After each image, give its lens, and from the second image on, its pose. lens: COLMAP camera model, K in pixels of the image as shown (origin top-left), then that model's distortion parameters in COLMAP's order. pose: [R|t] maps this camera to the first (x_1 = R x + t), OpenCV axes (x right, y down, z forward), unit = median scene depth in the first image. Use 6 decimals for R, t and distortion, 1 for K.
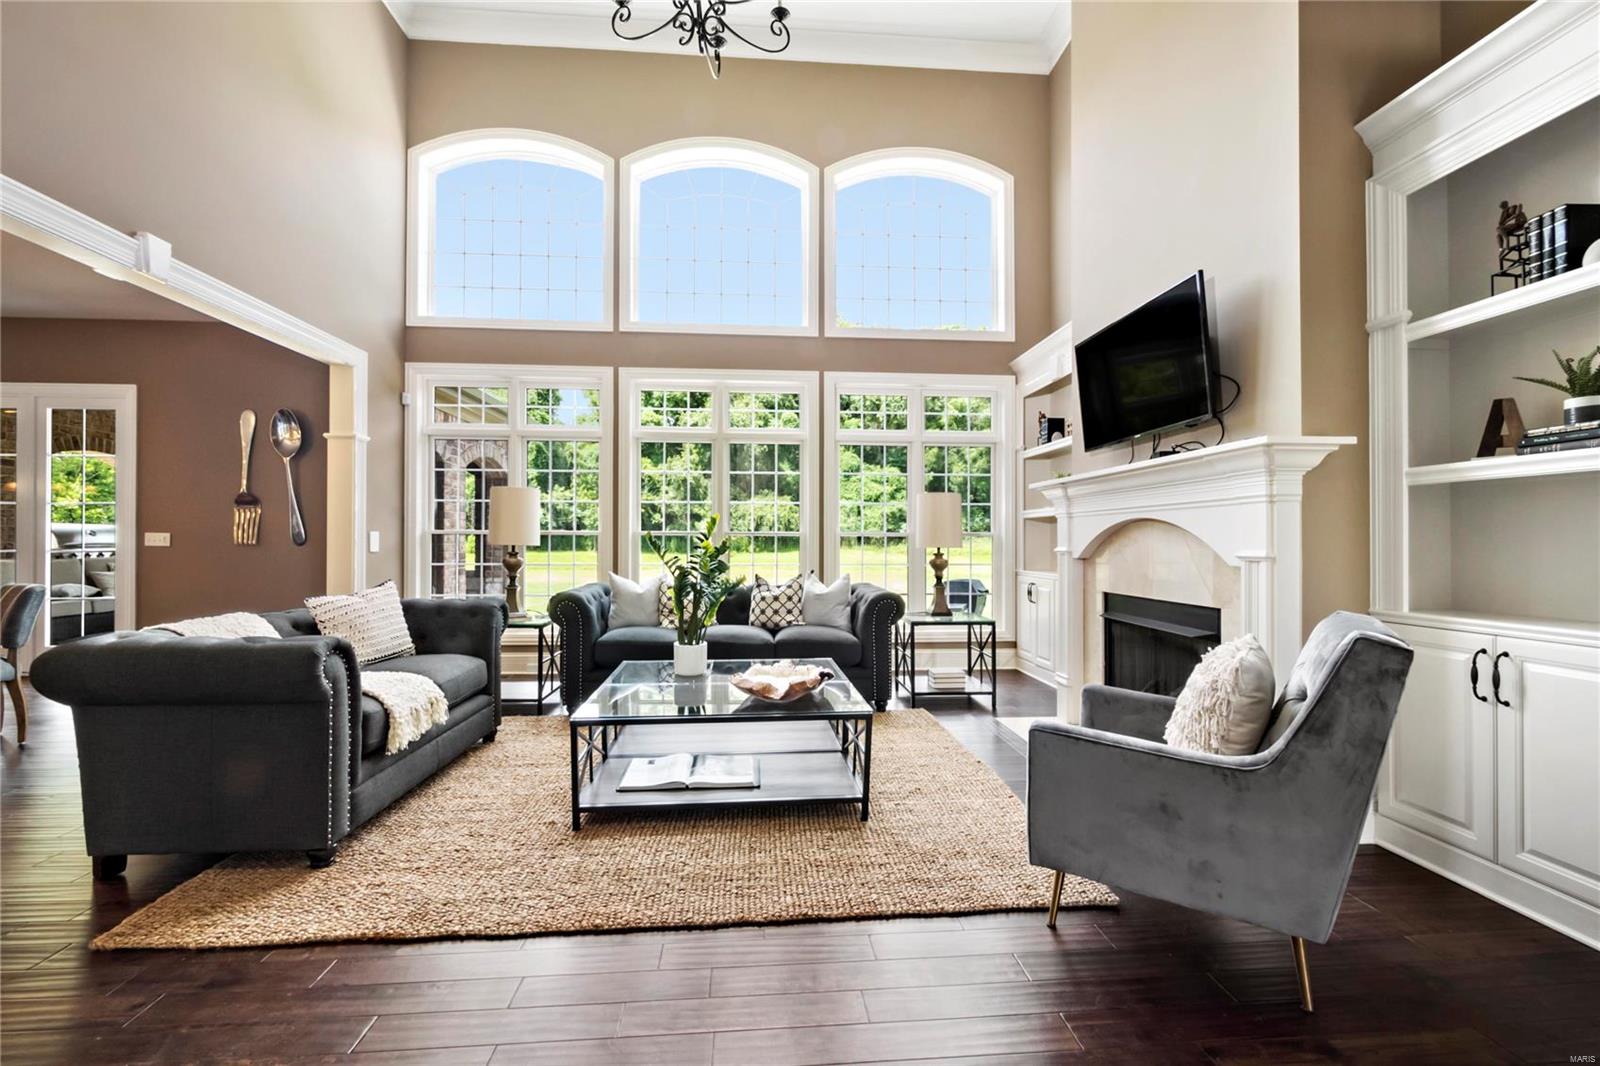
lens RADIAL K [[661.1, 0, 800.0], [0, 661.1, 533.0], [0, 0, 1]] dist [-0.007804, -0.000060]
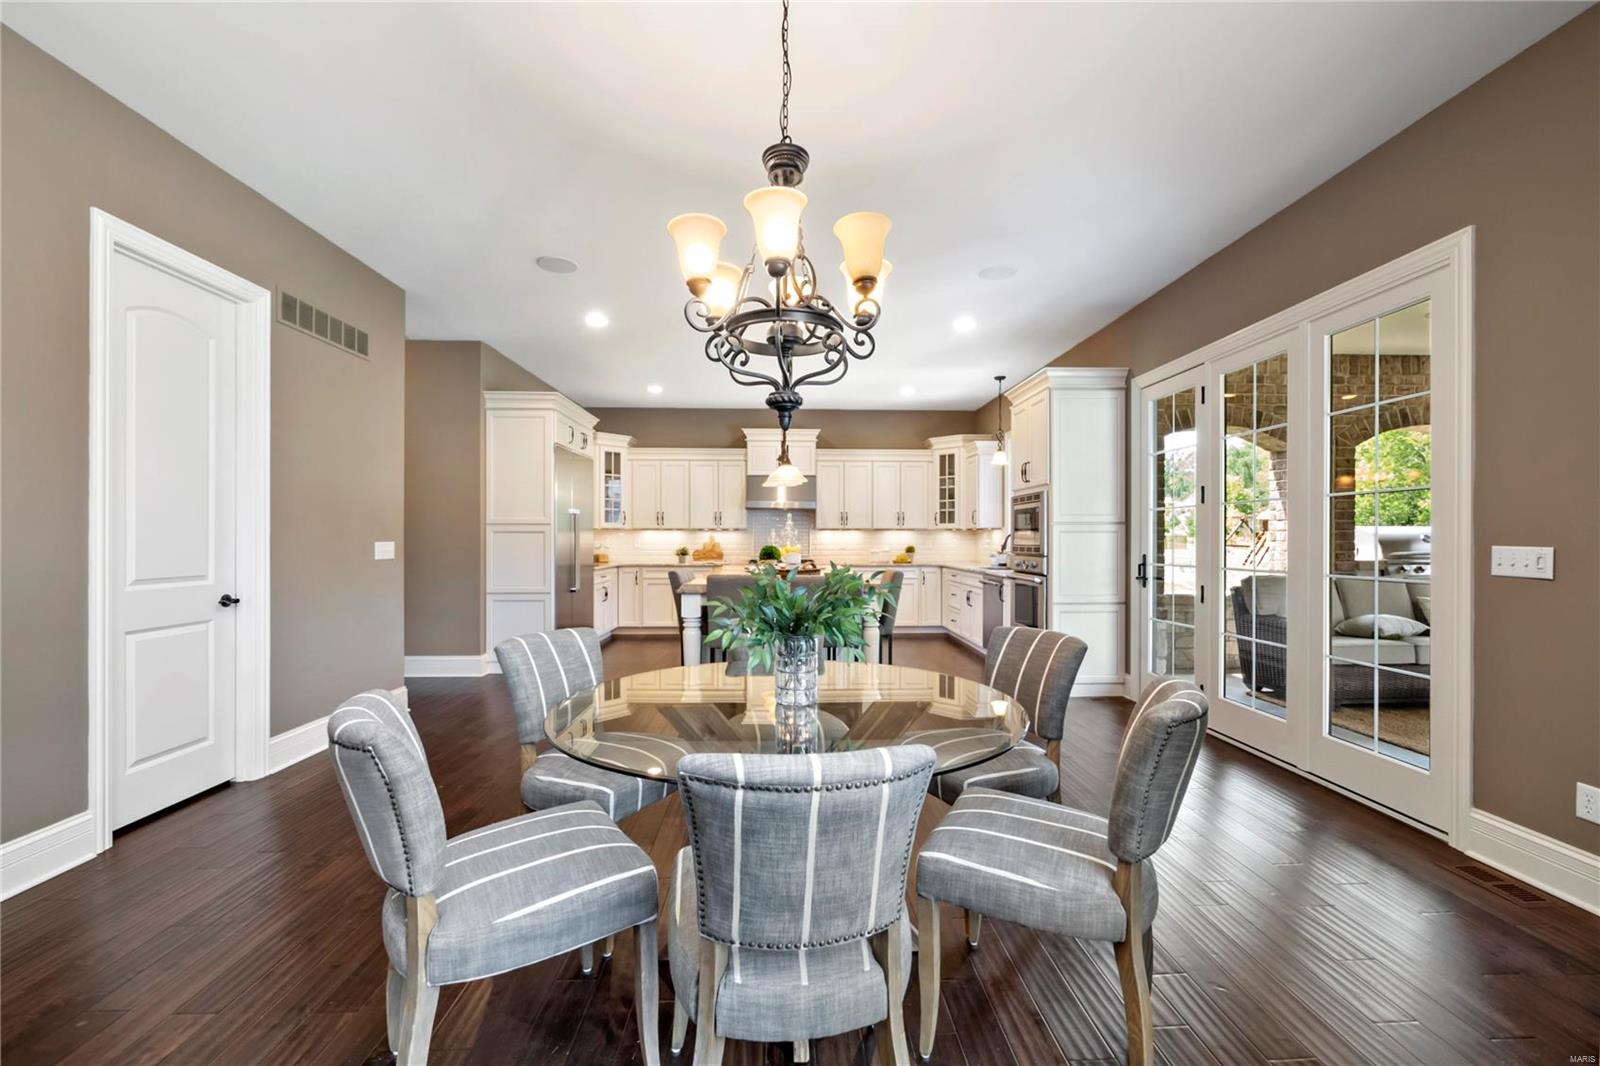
lens RADIAL K [[655.3, 0, 812.8], [0, 655.3, 526.3], [0, 0, 1]] dist [-0.001761, 0.000162]
pose [[-0.028198, -0.020732, -0.999387, -0.635485], [0.011559, 0.999711, -0.021065, -0.011640], [0.999536, -0.012146, -0.027950, 0.647322]]
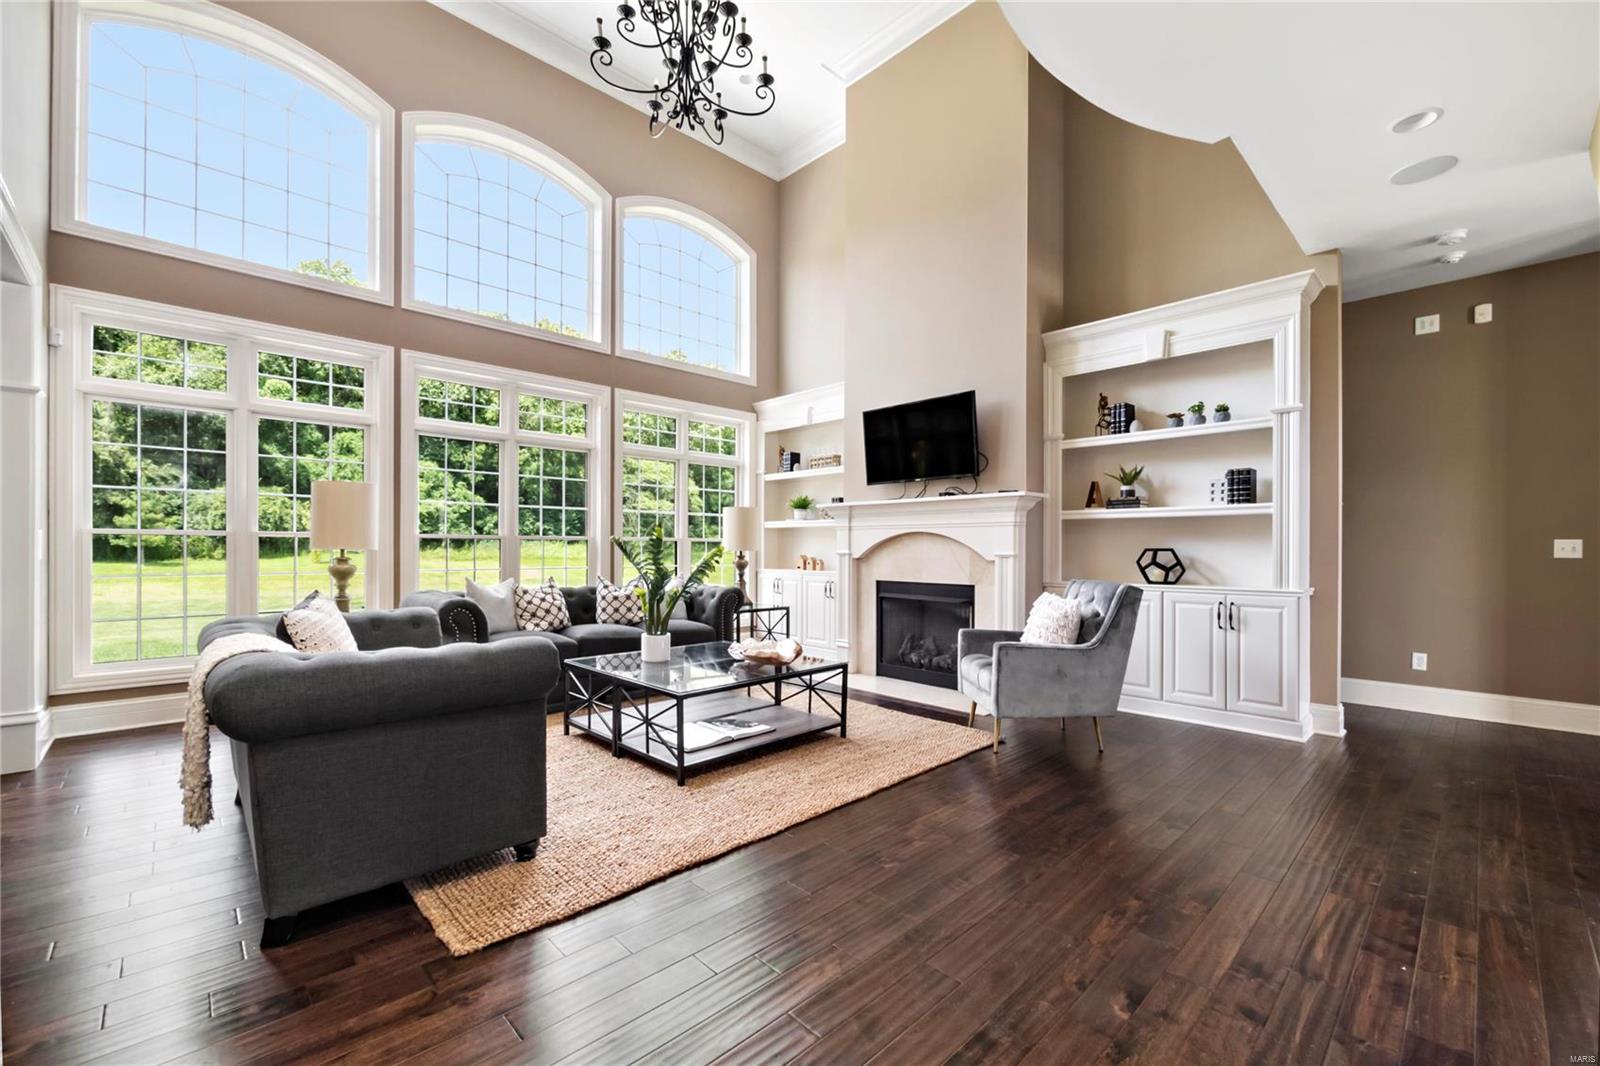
lens RADIAL K [[661.5, 0, 810.2], [0, 661.5, 539.3], [0, 0, 1]] dist [-0.002118, -0.000118]
pose [[0.767435, 0.008369, 0.641072, -0.513236], [-0.010644, 0.999943, -0.000313, -0.000816], [-0.641038, -0.006583, 0.767481, -0.040542]]
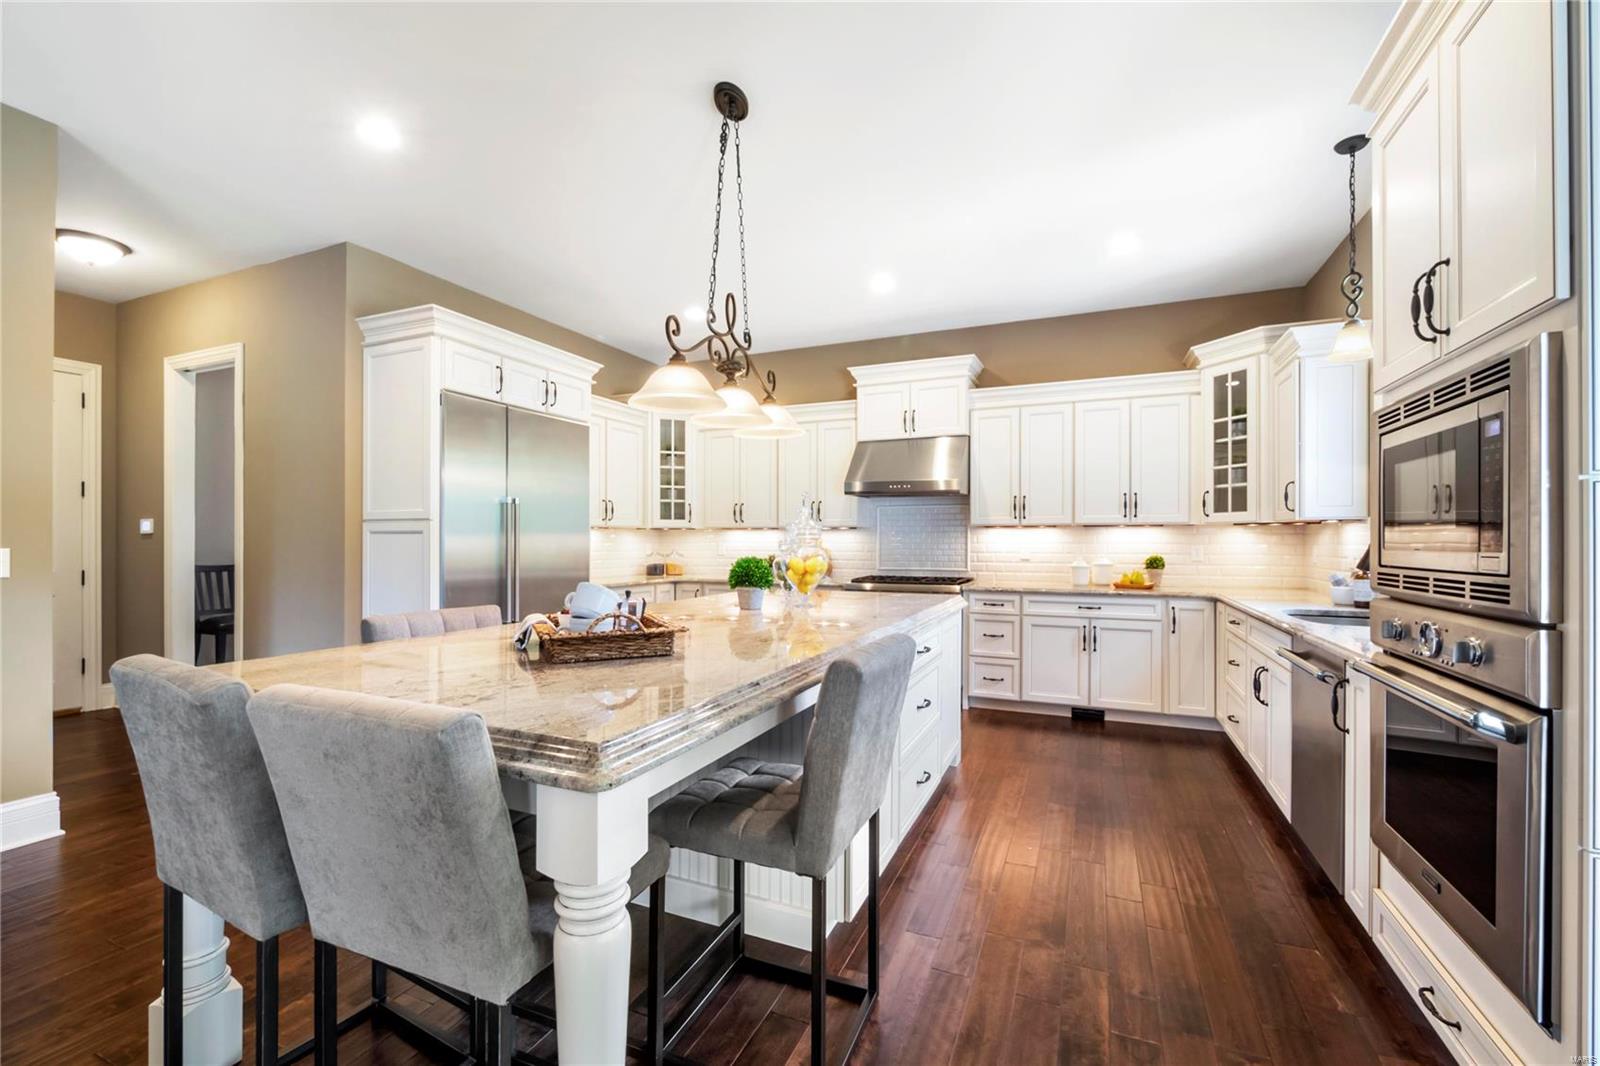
lens RADIAL K [[669.9, 0, 807.9], [0, 669.9, 540.2], [0, 0, 1]] dist [-0.002926, -0.000079]
pose [[-0.452133, -0.005450, -0.891934, -1.372717], [0.009547, 0.999894, -0.010949, -0.010563], [0.891900, -0.013466, -0.452033, 0.865351]]
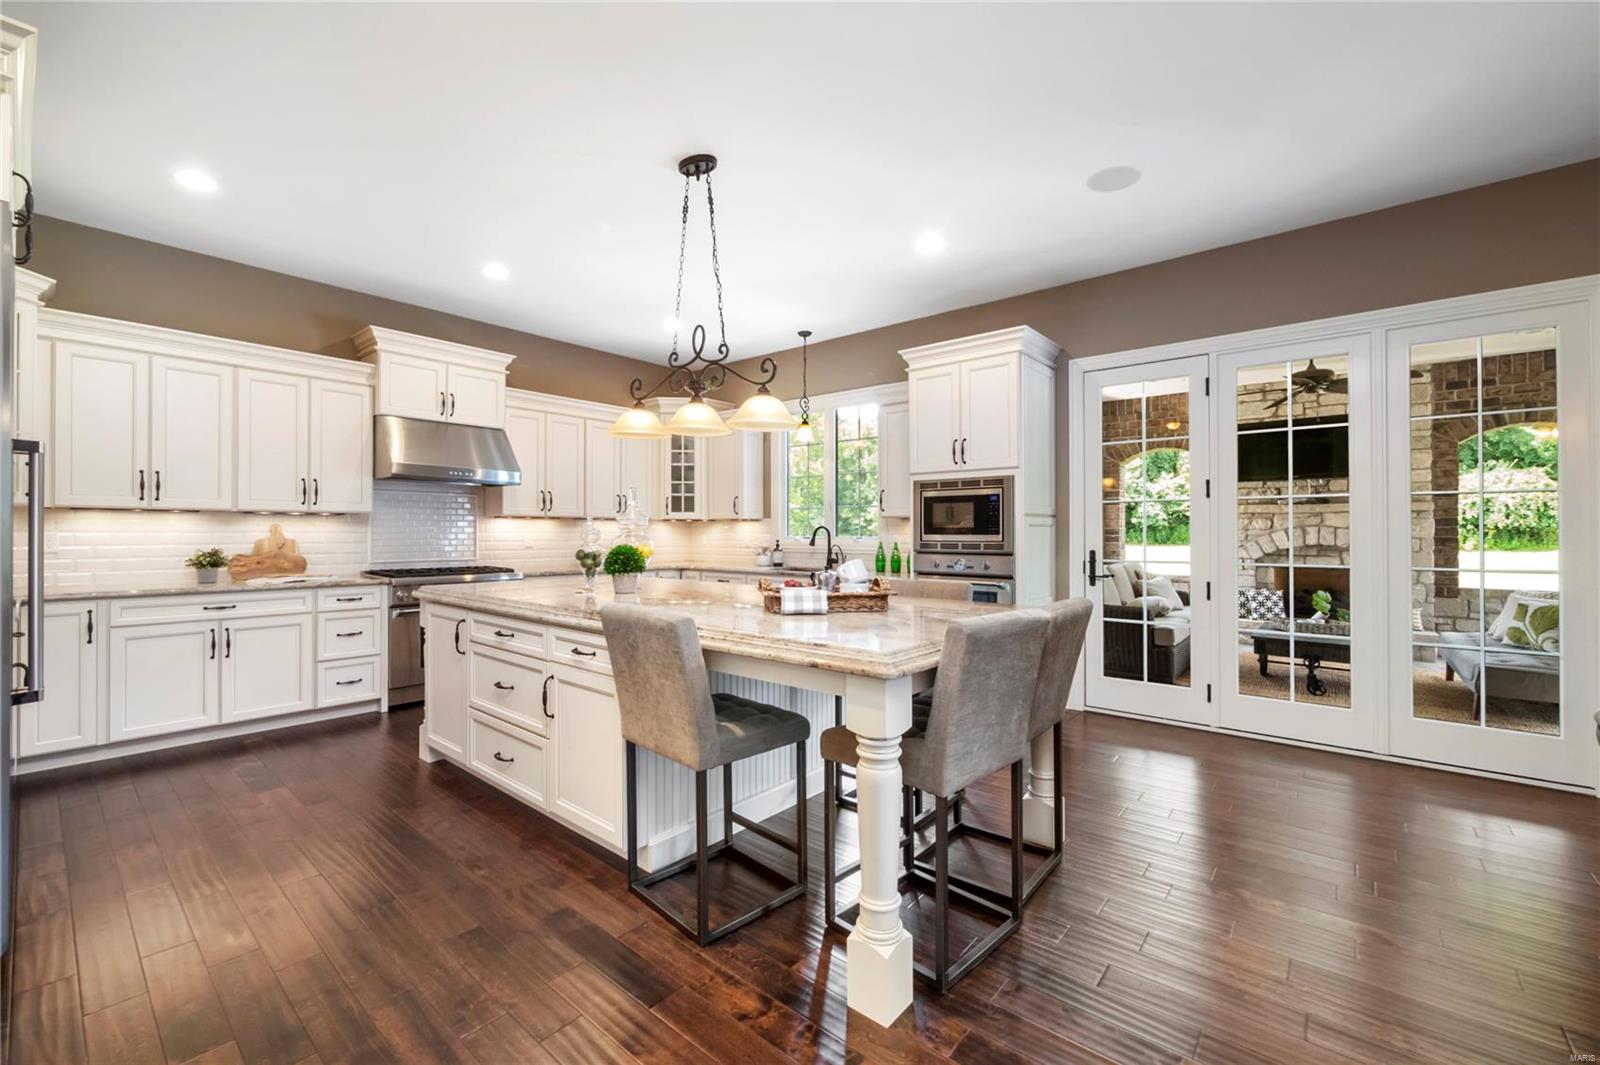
lens RADIAL K [[650.1, 0, 807.4], [0, 650.1, 527.2], [0, 0, 1]] dist [-0.002904, -0.000338]
pose [[0.716341, -0.006234, -0.697723, -1.311225], [0.008190, 0.999966, -0.000527, -0.019077], [0.697703, -0.005337, 0.716367, 0.168485]]
